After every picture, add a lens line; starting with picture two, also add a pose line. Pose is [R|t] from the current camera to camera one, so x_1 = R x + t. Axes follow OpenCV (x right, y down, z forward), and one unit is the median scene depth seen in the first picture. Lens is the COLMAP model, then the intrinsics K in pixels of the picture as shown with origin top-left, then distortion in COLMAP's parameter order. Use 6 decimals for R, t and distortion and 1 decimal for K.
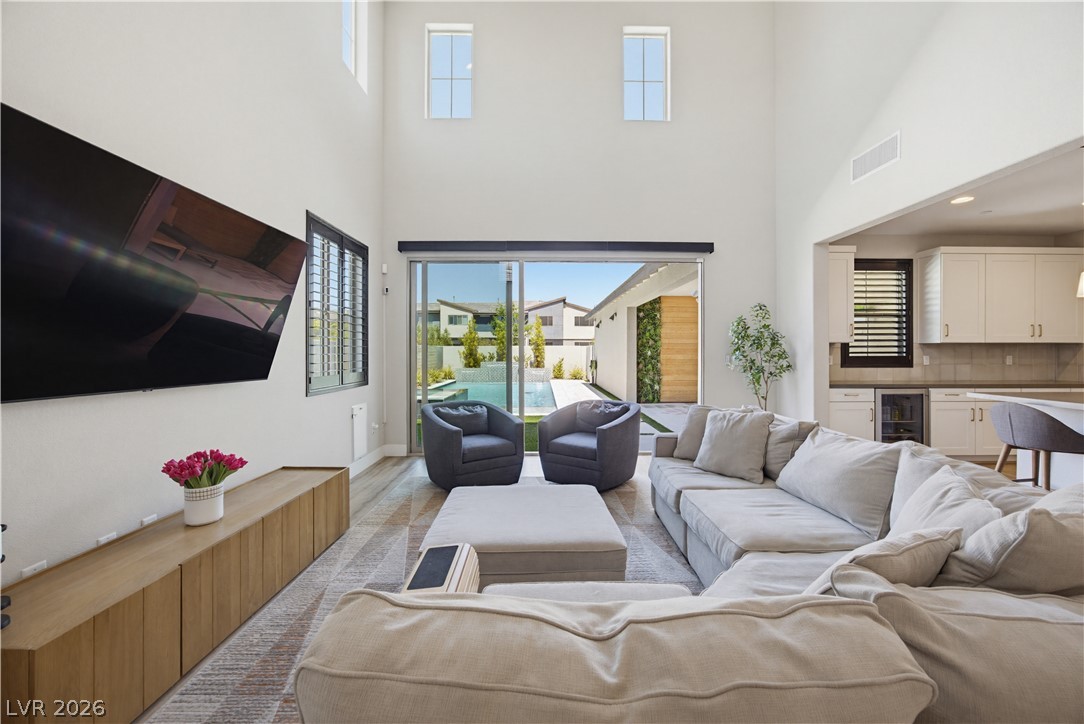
lens RADIAL K [[420.0, 0, 544.3], [0, 420.0, 353.6], [0, 0, 1]] dist [-0.023064, 0.005102]
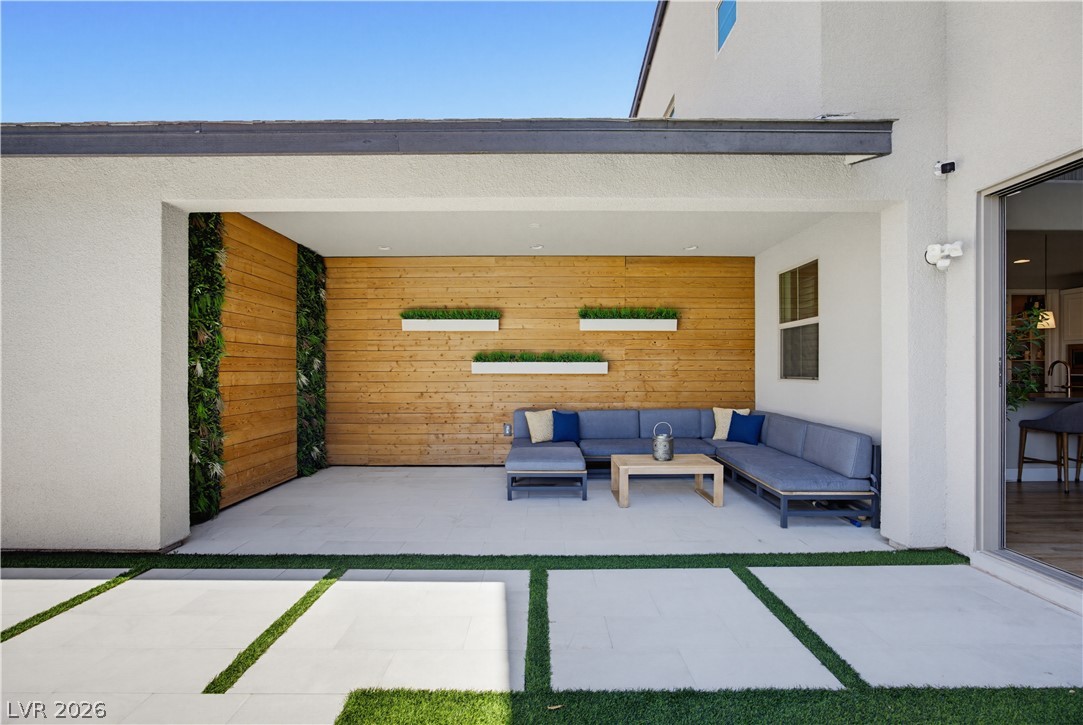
lens RADIAL K [[467.4, 0, 544.5], [0, 467.4, 368.6], [0, 0, 1]] dist [-0.034188, 0.000078]
pose [[-0.000099, 0.001106, 0.999999, -0.101801], [0.006676, 0.999977, -0.001105, 0.000914], [-0.999978, 0.006676, -0.000106, 0.734053]]
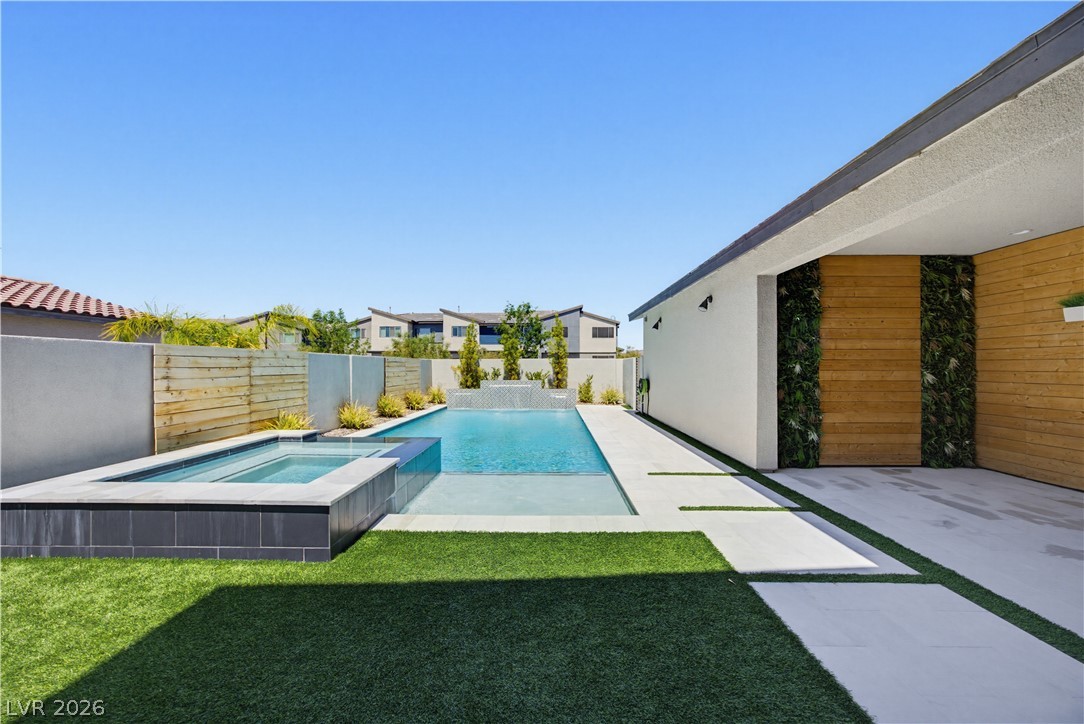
lens RADIAL K [[420.0, 0, 542.7], [0, 420.0, 367.3], [0, 0, 1]] dist [-0.023064, 0.005102]
pose [[0.999587, -0.002095, -0.028676, -0.041690], [0.002018, 0.999994, -0.002704, -0.001900], [0.028681, 0.002645, 0.999585, 0.491569]]
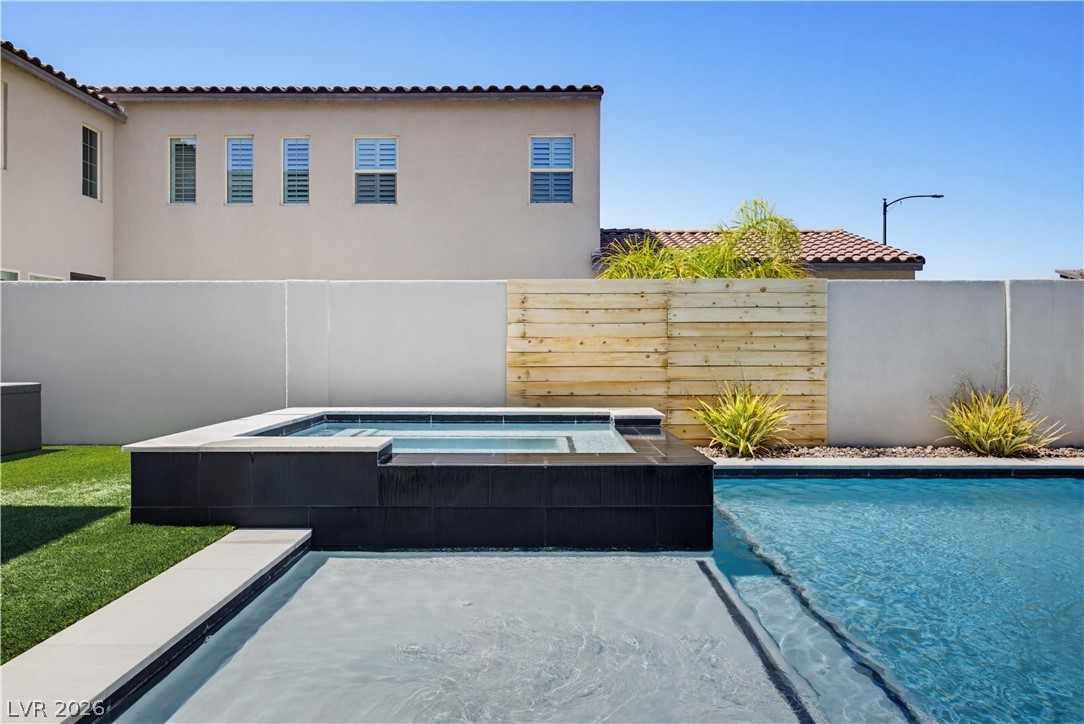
lens RADIAL K [[741.9, 0, 546.5], [0, 741.9, 335.1], [0, 0, 1]] dist [-0.017884, 0.012630]
pose [[-0.009210, -0.024640, -0.999654, 0.184796], [-0.002766, 0.999693, -0.024615, 0.035364], [0.999954, 0.002538, -0.009275, 0.958271]]
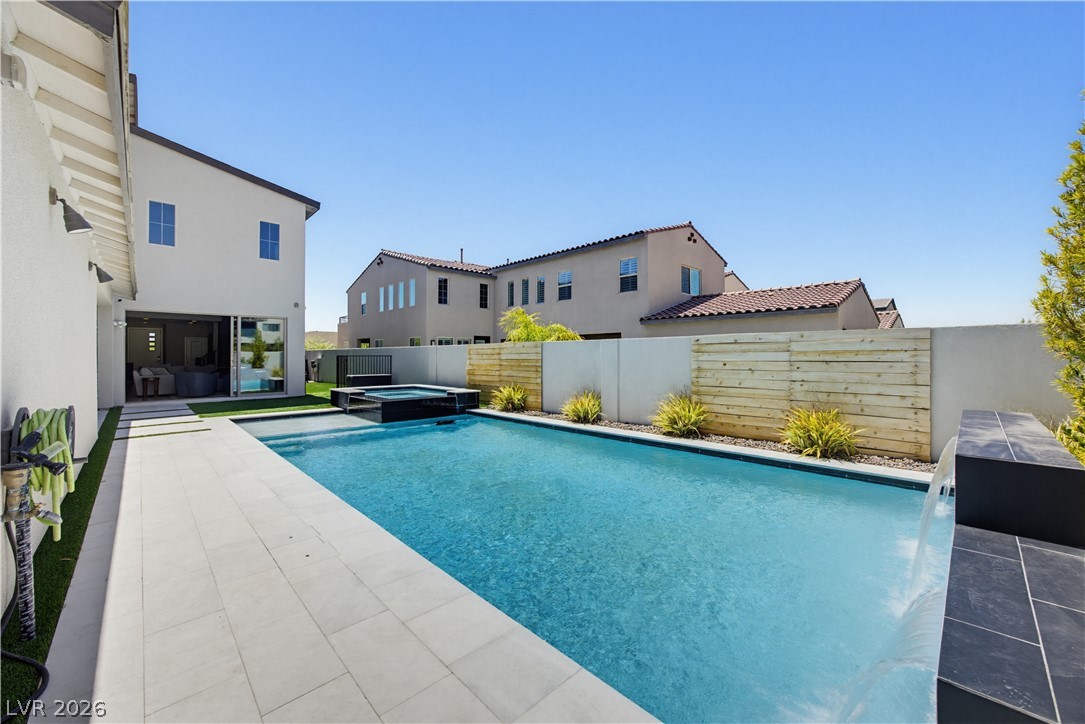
lens RADIAL K [[420.4, 0, 540.8], [0, 420.4, 357.5], [0, 0, 1]] dist [-0.023064, 0.005102]
pose [[-0.724283, 0.003005, -0.689496, 0.145576], [-0.001908, 0.999978, 0.006362, -0.003146], [0.689500, 0.005924, -0.724261, 1.837524]]
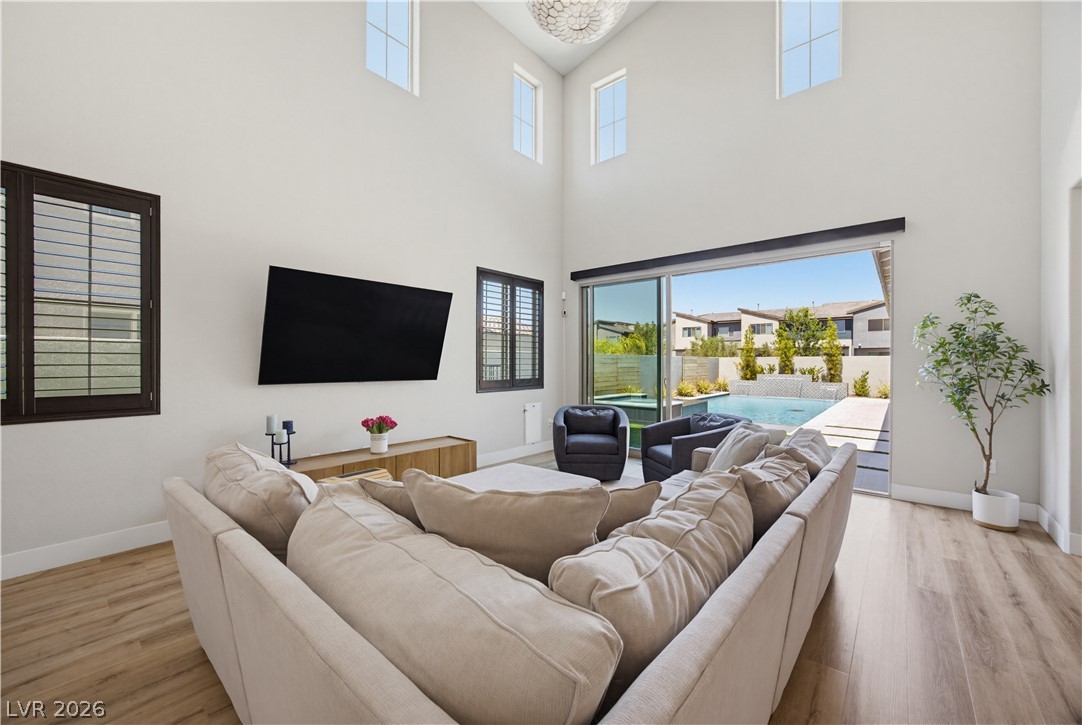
lens RADIAL K [[419.3, 0, 552.6], [0, 419.3, 363.3], [0, 0, 1]] dist [-0.023064, 0.005102]
pose [[0.760363, 0.002551, -0.649494, 0.192553], [-0.005051, 0.999985, -0.001985, -0.000093], [0.649479, 0.004790, 0.760364, 0.014538]]
